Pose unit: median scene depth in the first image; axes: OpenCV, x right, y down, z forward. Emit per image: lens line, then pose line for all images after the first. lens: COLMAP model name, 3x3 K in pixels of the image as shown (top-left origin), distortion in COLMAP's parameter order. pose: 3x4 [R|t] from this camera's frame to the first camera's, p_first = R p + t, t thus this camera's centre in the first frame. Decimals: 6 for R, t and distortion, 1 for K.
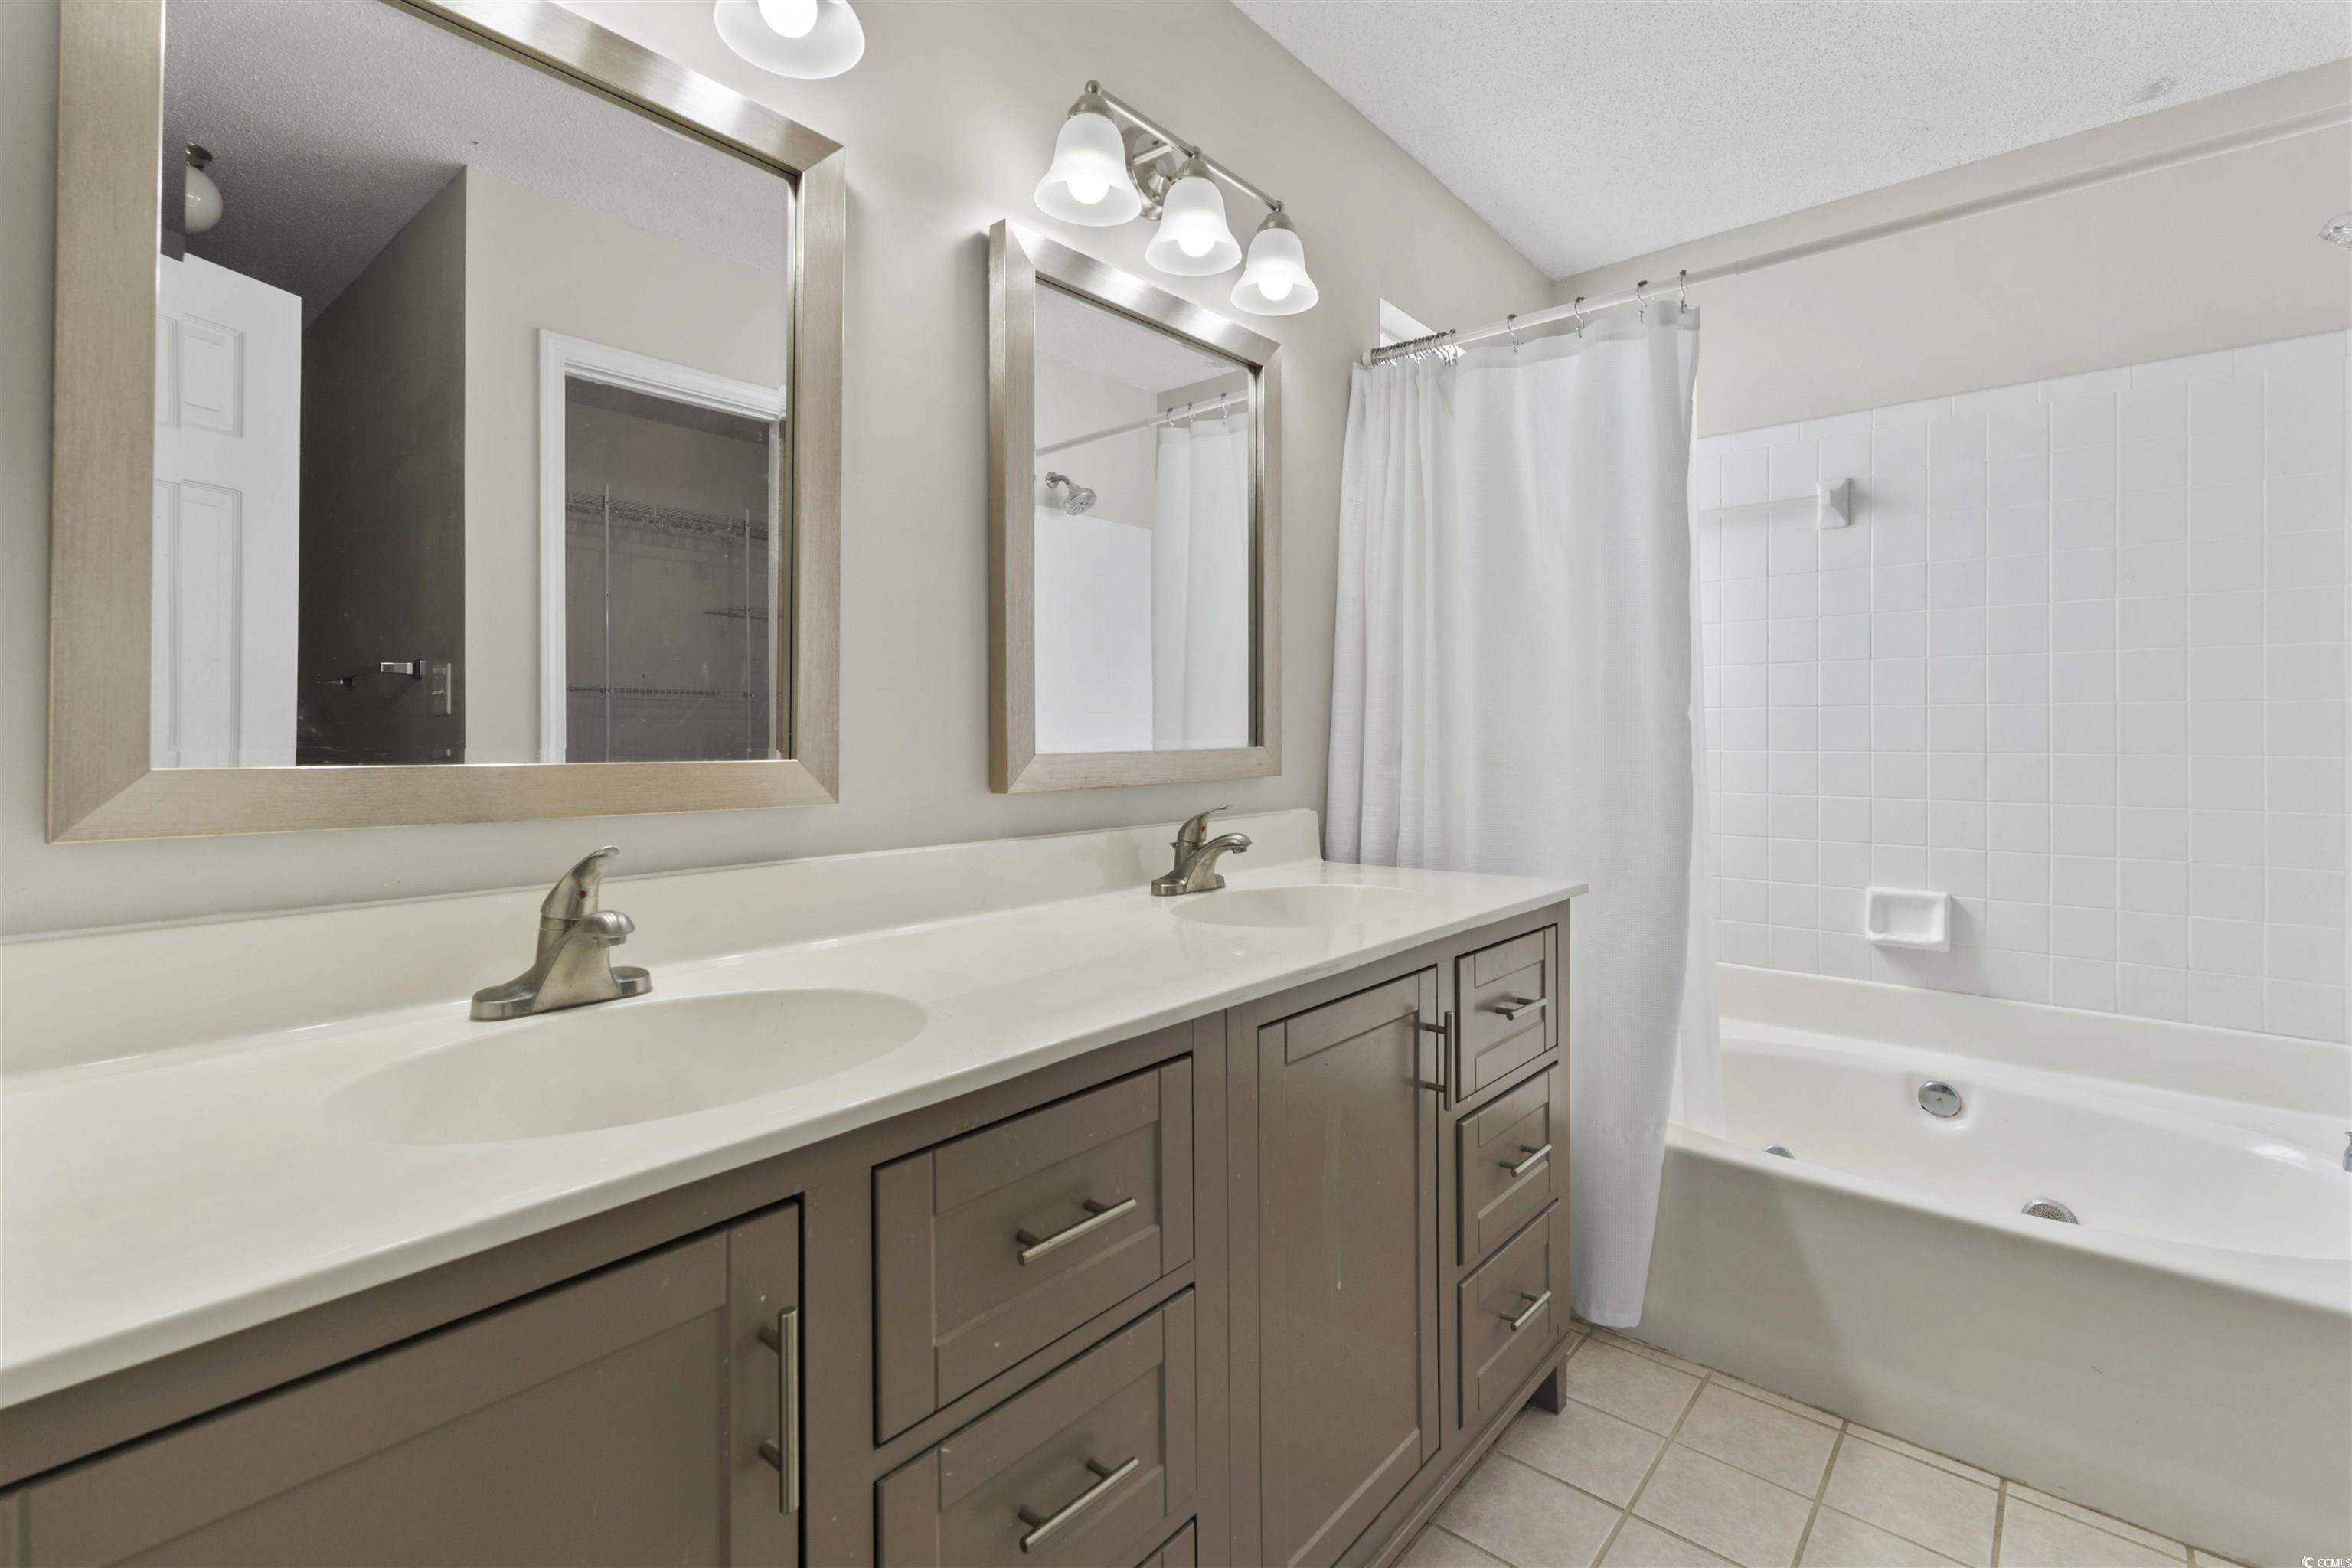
lens RADIAL K [[1054.4, 0, 1180.6], [0, 1054.4, 726.8], [0, 0, 1]] dist [-0.001533, -0.000396]
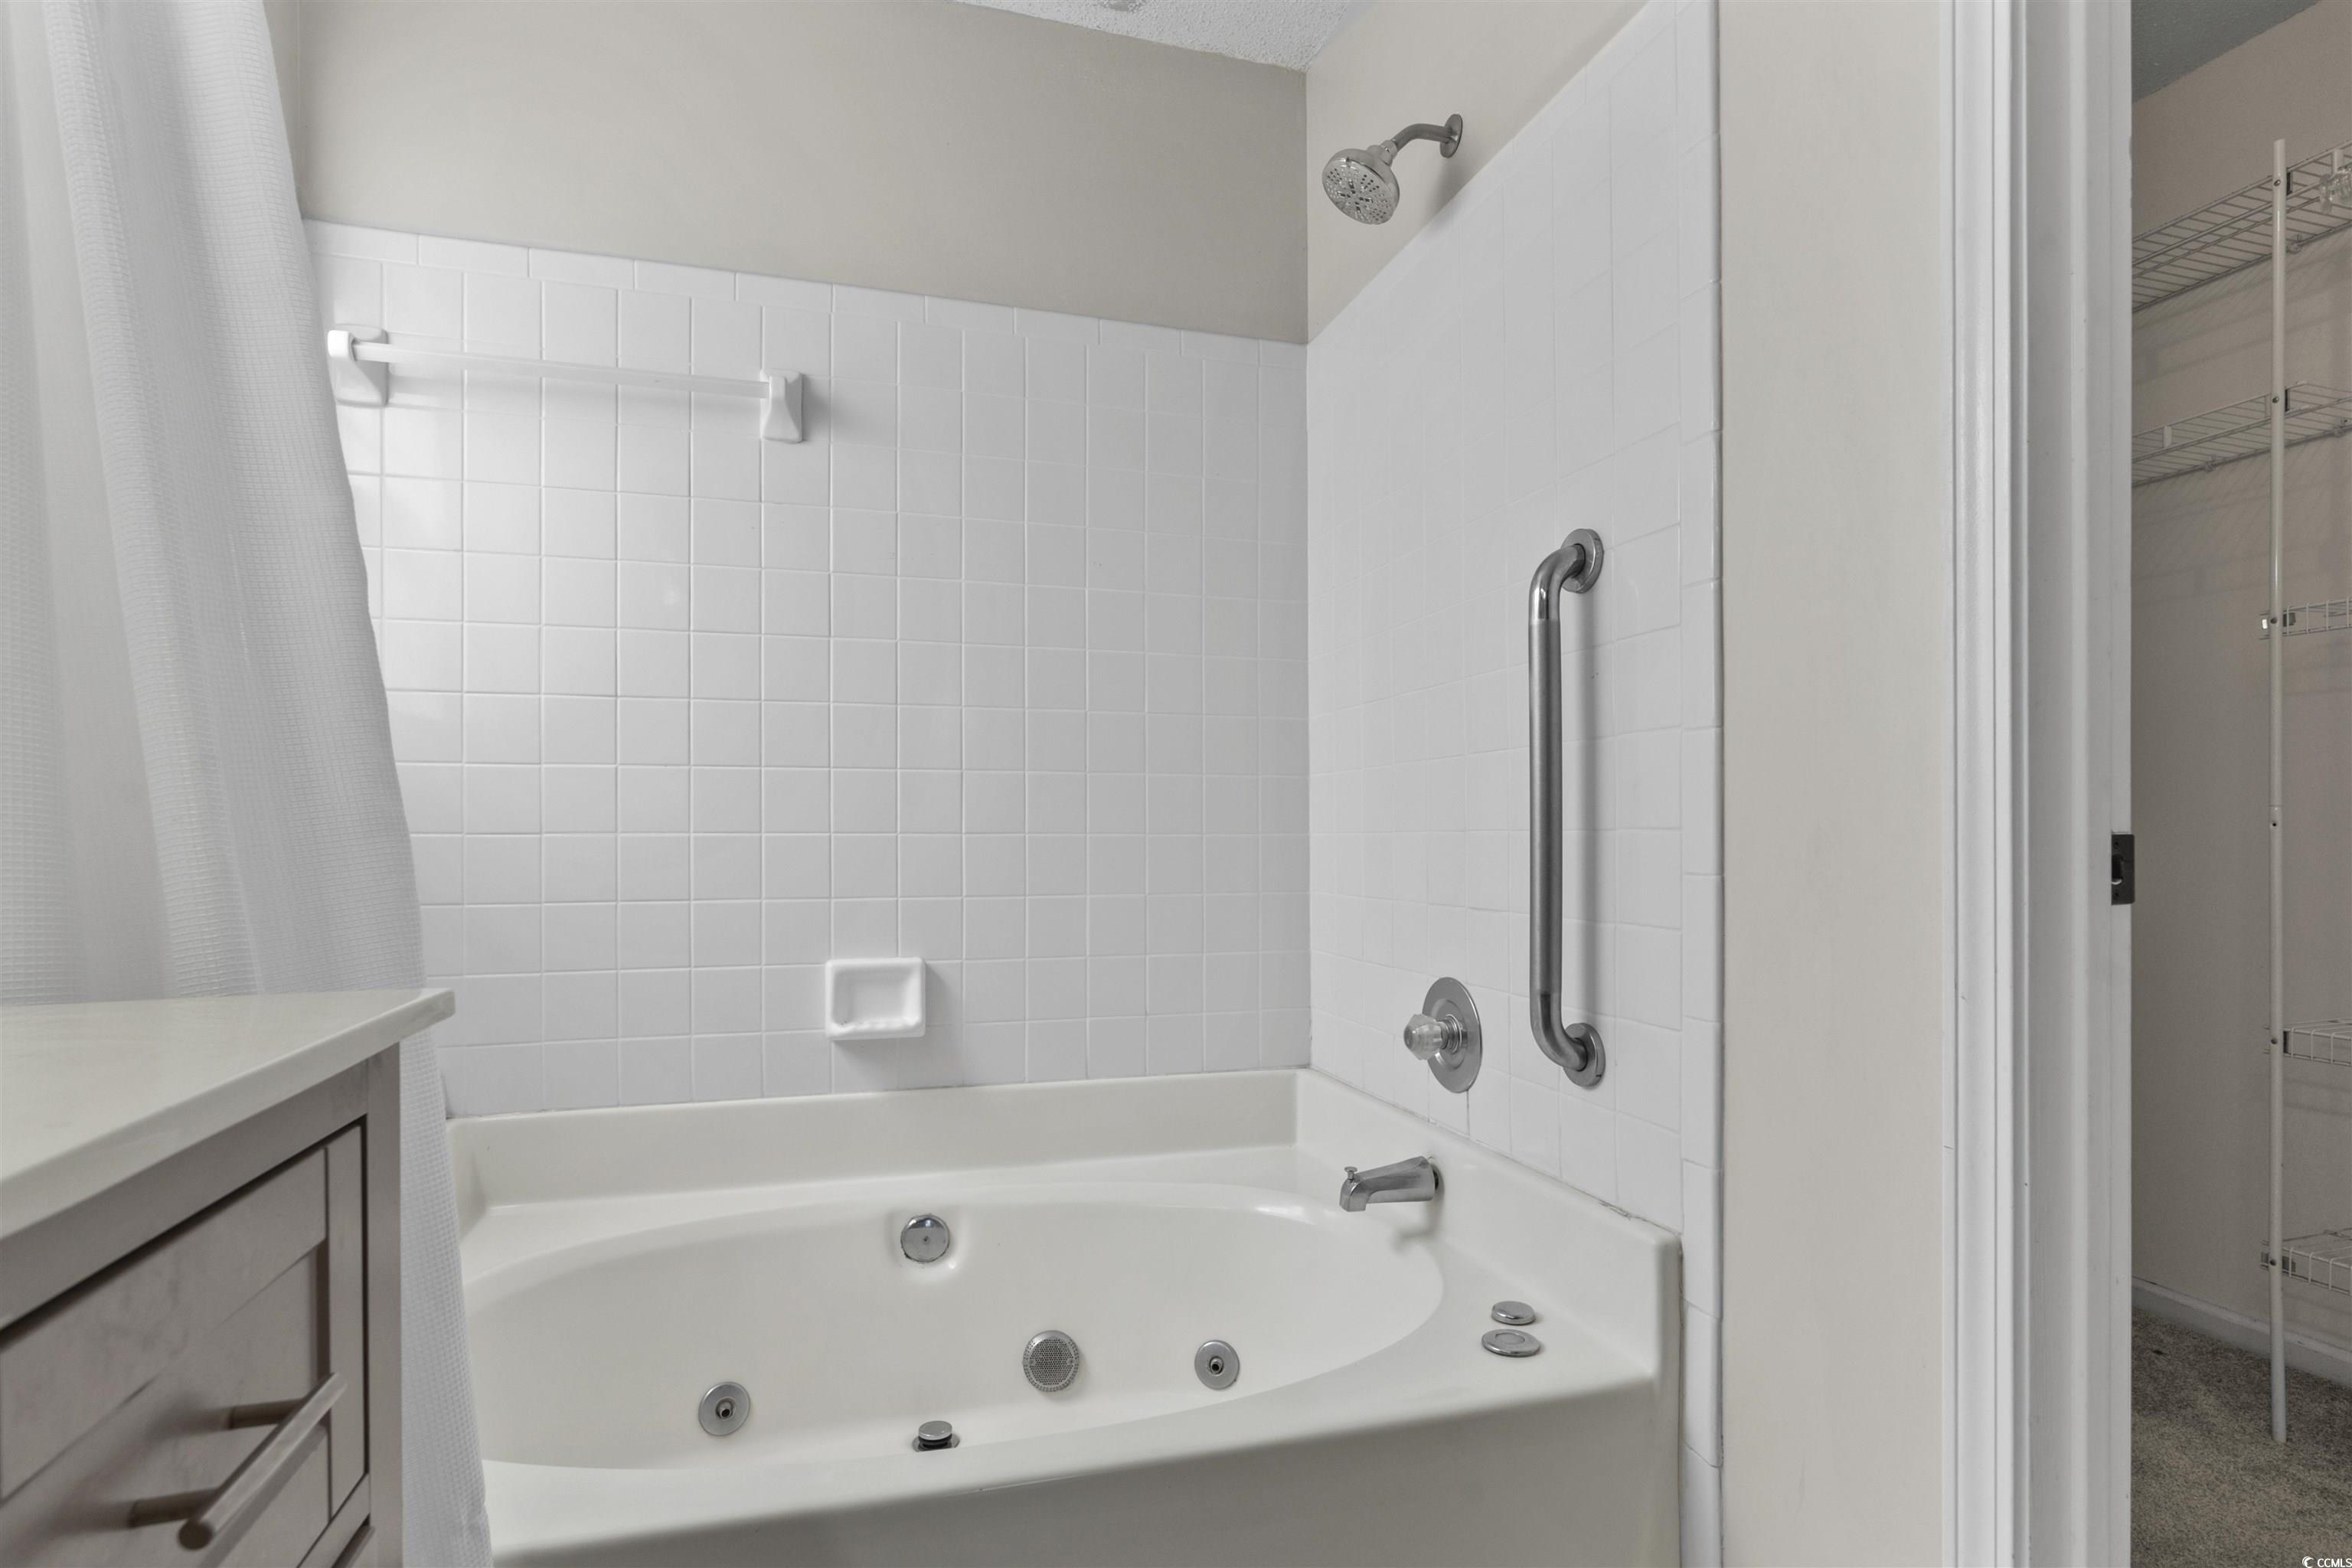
lens RADIAL K [[1178.4, 0, 1176.2], [0, 1178.4, 837.5], [0, 0, 1]] dist [-0.000427, -0.000131]
pose [[0.544898, -0.008000, 0.838464, 0.124430], [-0.004482, 0.999912, 0.012453, 0.061019], [-0.838491, -0.010544, 0.544814, 0.392078]]
